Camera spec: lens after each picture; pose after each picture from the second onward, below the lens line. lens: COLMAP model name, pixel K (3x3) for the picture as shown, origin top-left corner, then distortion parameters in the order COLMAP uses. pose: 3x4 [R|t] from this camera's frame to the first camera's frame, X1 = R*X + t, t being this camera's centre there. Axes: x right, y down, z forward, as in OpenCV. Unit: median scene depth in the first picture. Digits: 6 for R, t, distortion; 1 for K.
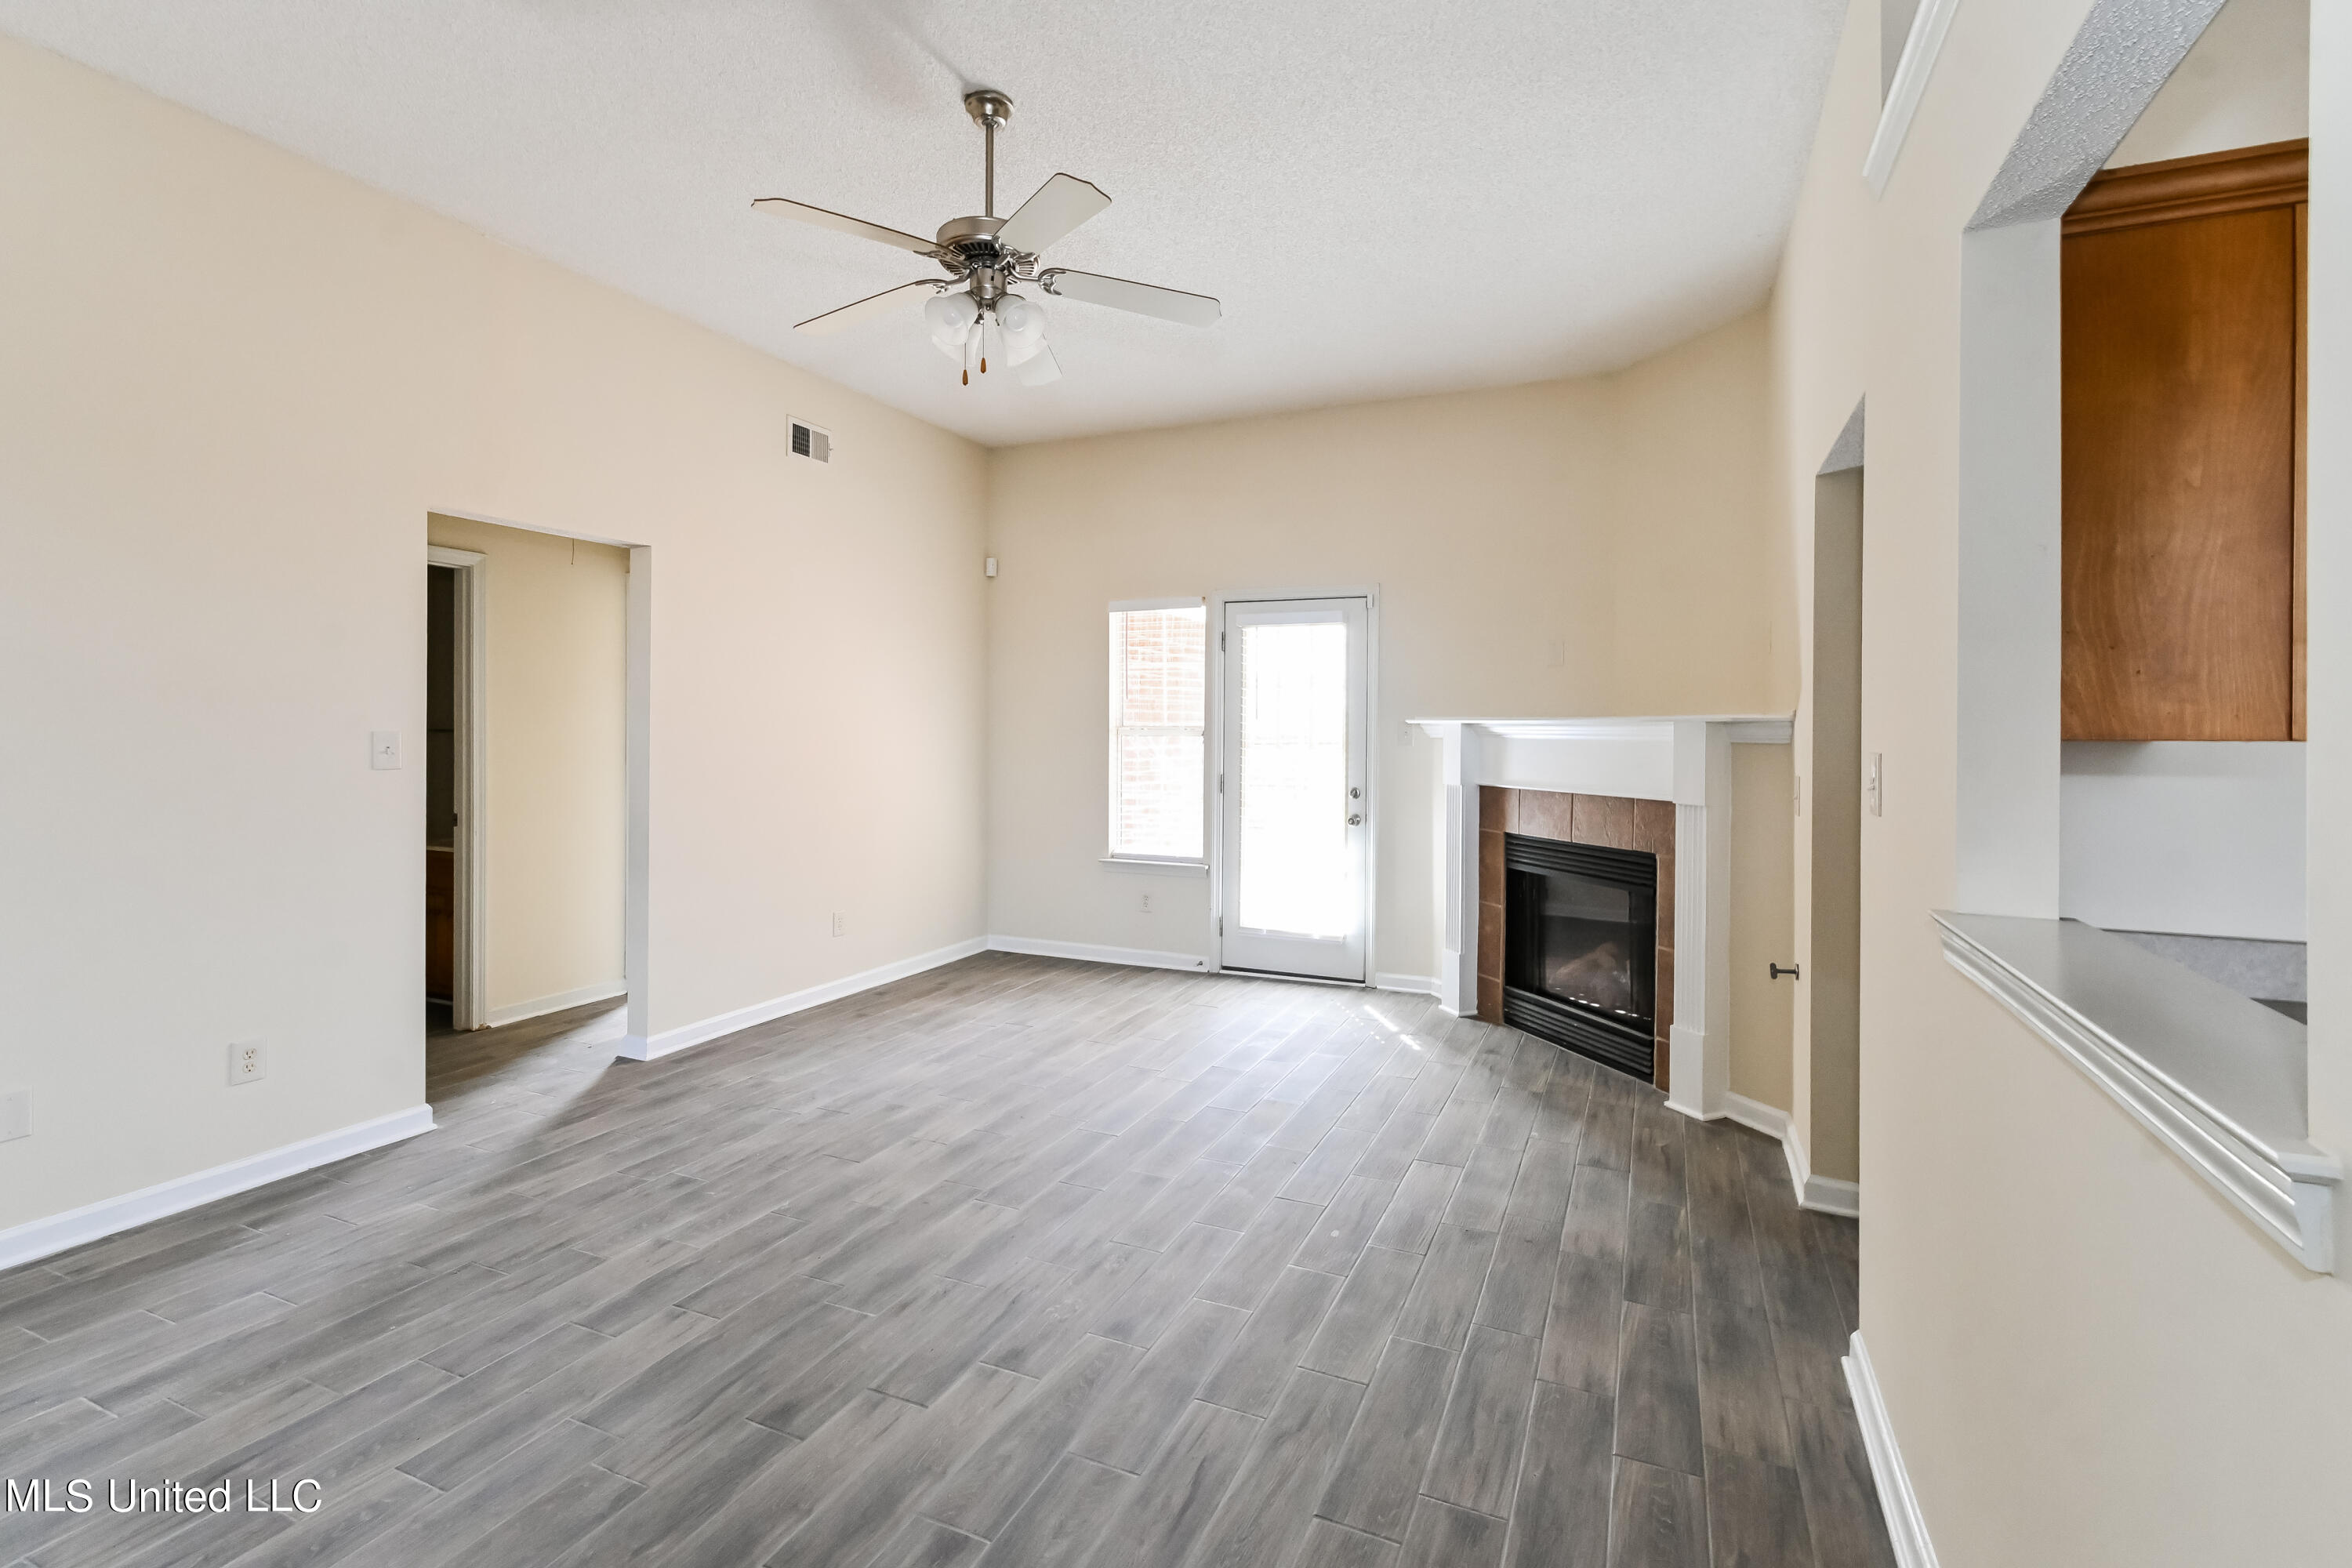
lens RADIAL K [[1059.1, 0, 1181.5], [0, 1059.1, 732.6], [0, 0, 1]] dist [-0.000101, -0.000328]
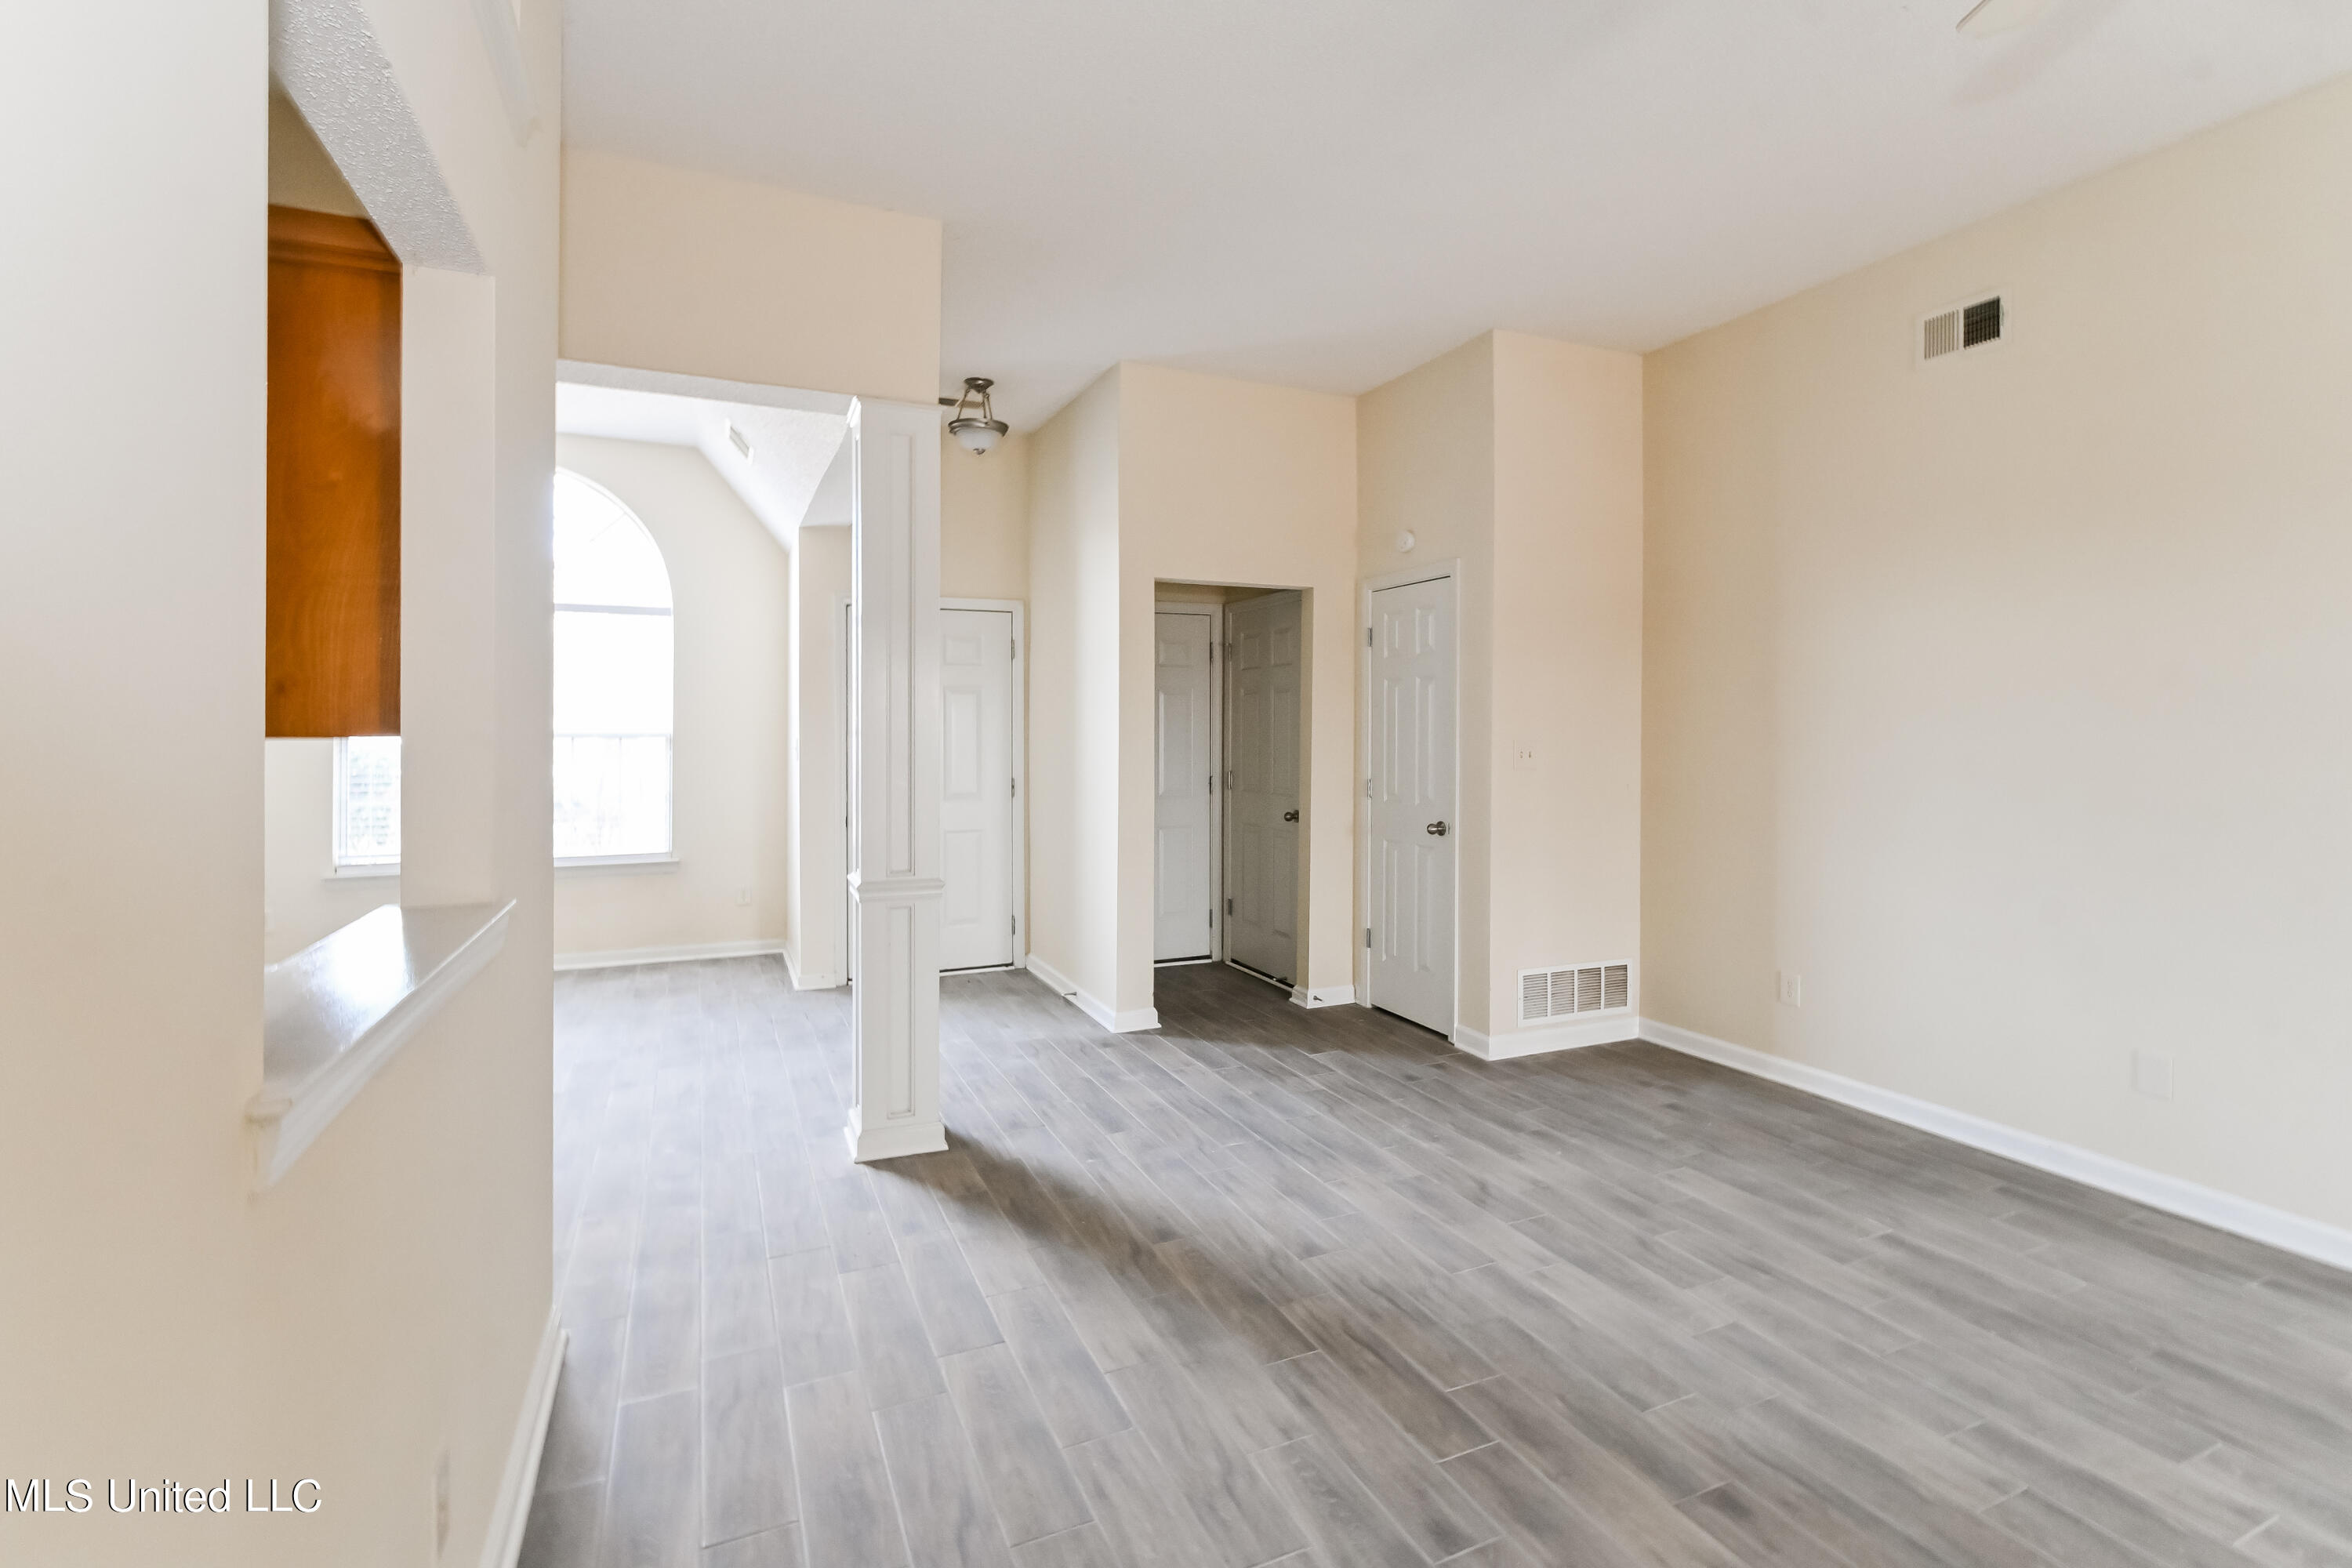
lens RADIAL K [[1059.1, 0, 1181.5], [0, 1059.1, 732.6], [0, 0, 1]] dist [-0.000101, -0.000328]
pose [[-0.658841, -0.006989, -0.752249, 0.329320], [-0.011903, 0.999929, 0.001135, 0.000164], [0.752188, 0.009702, -0.658877, 0.678562]]
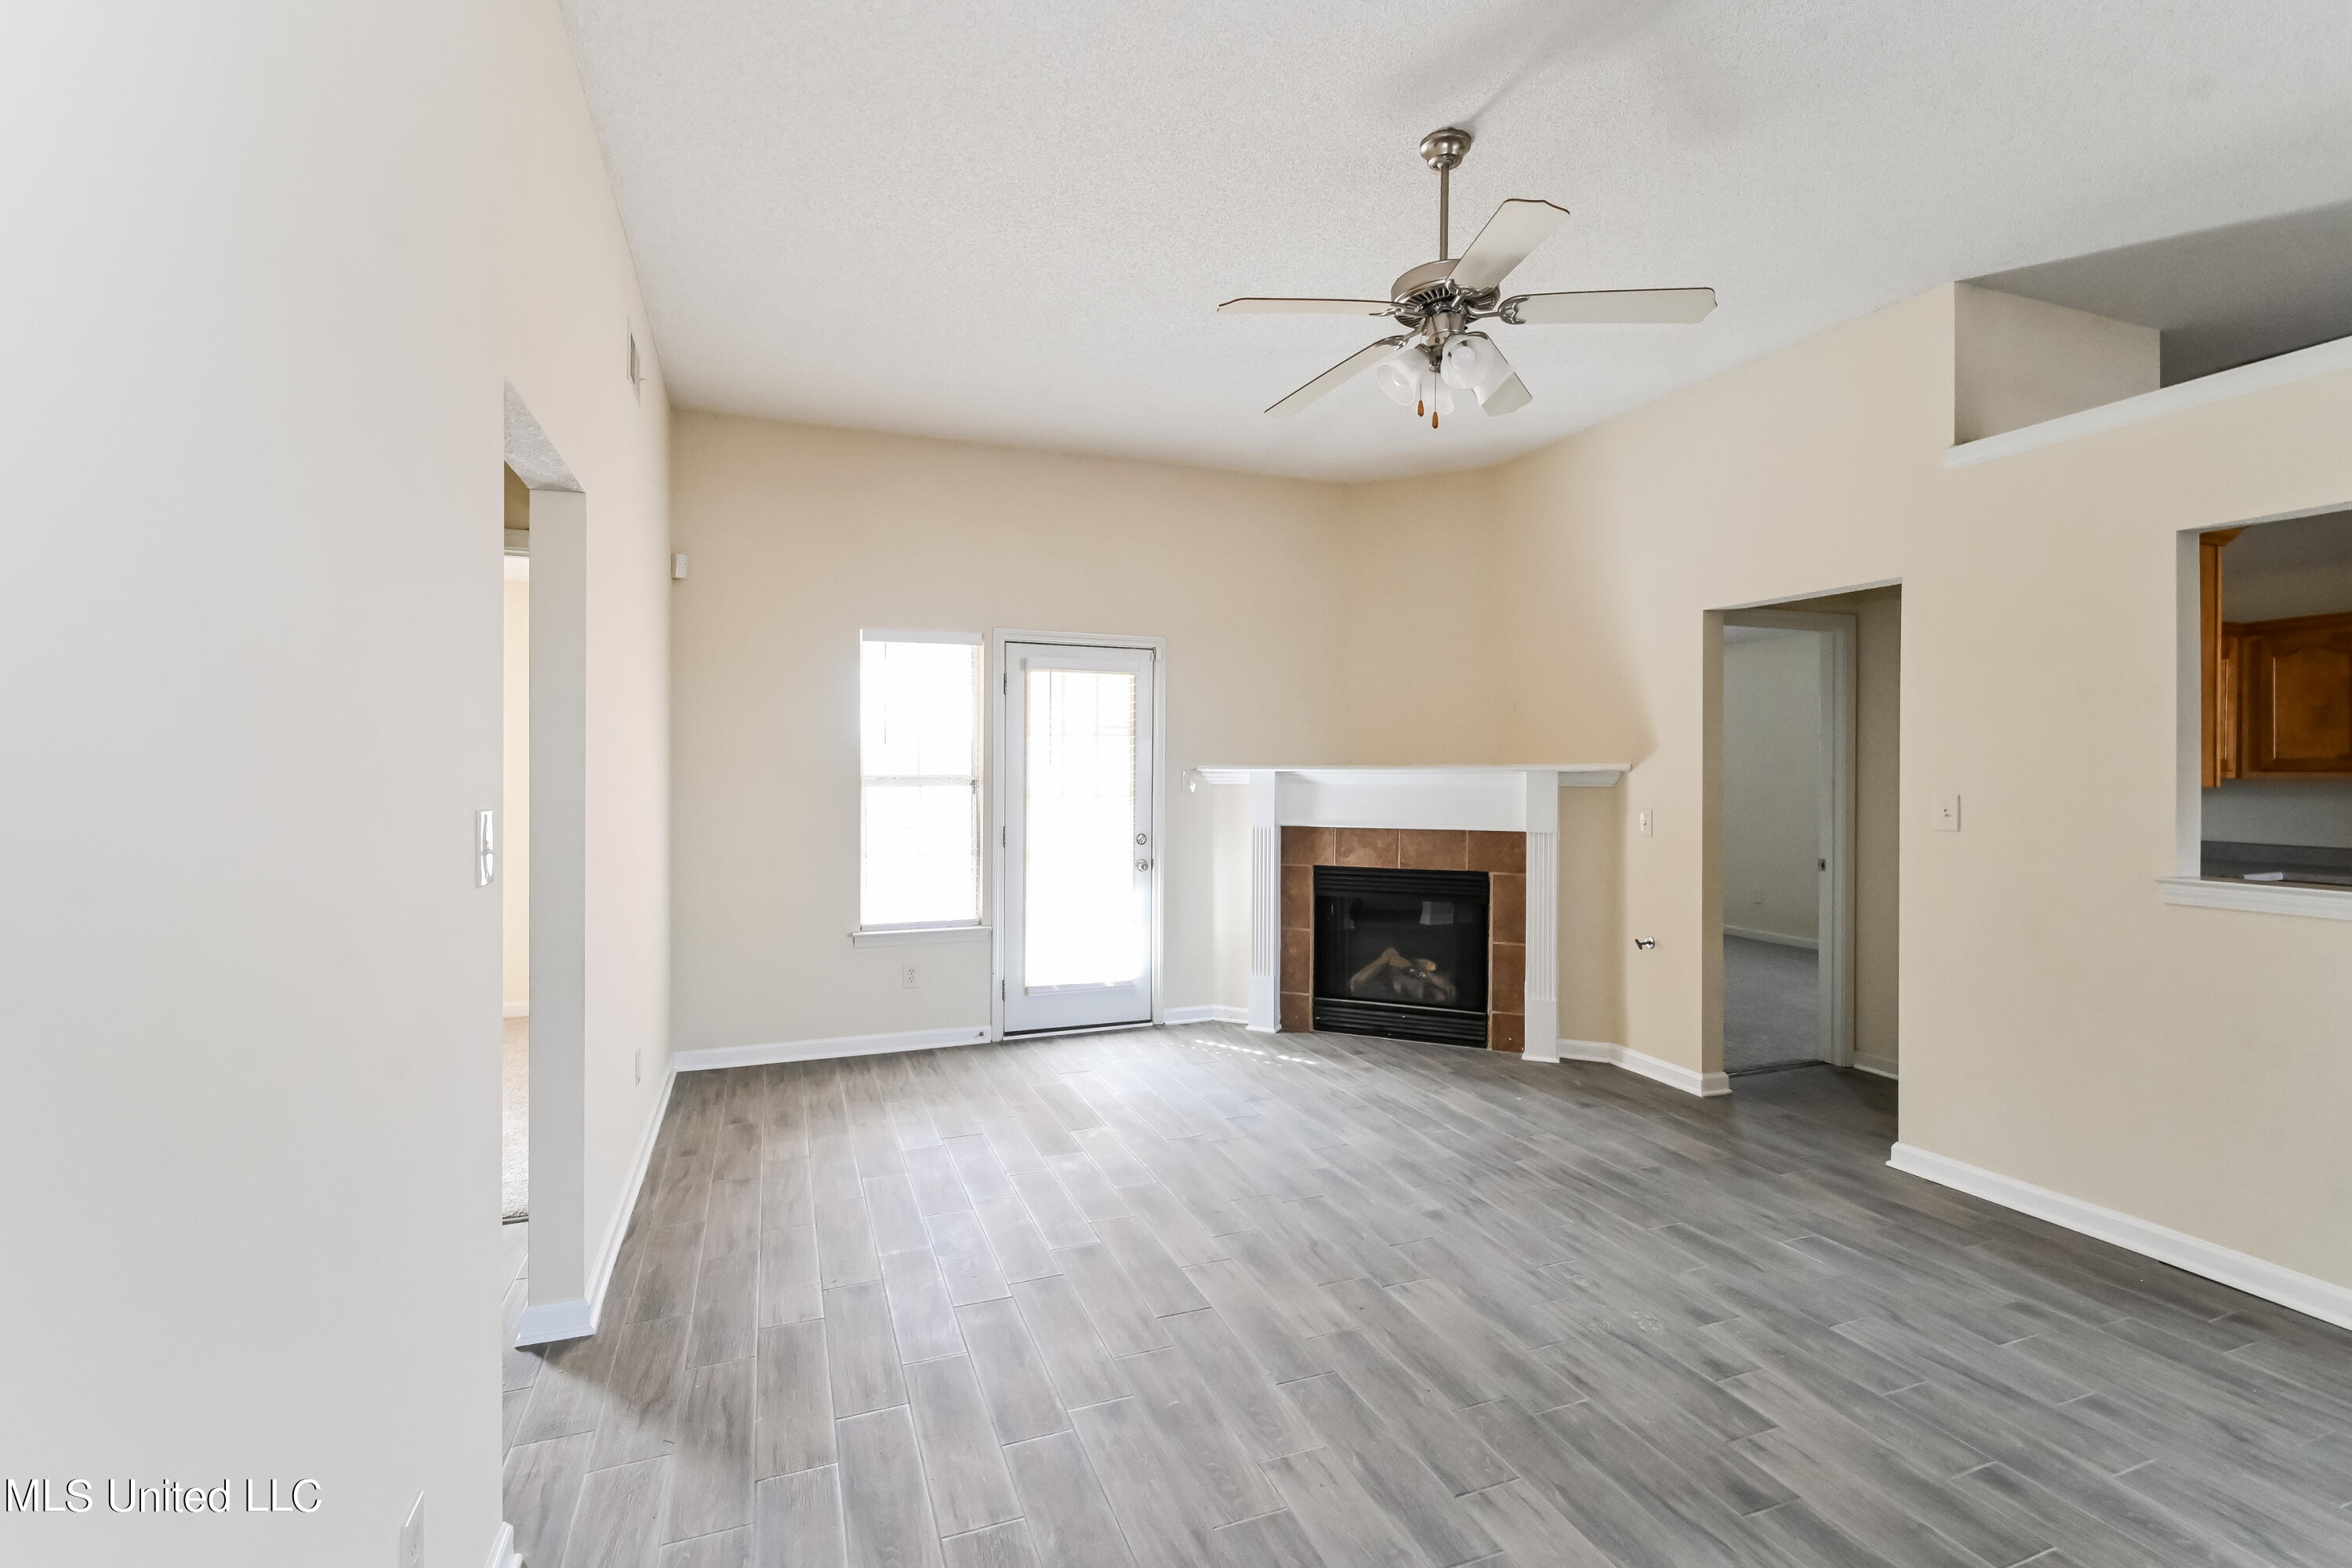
lens RADIAL K [[1051.9, 0, 1167.5], [0, 1051.9, 770.8], [0, 0, 1]] dist [0.002352, 0.000253]
pose [[0.707890, -0.006197, 0.706295, -0.793726], [0.005862, 0.999979, 0.002899, -0.018053], [-0.706298, 0.002089, 0.707912, 0.377735]]
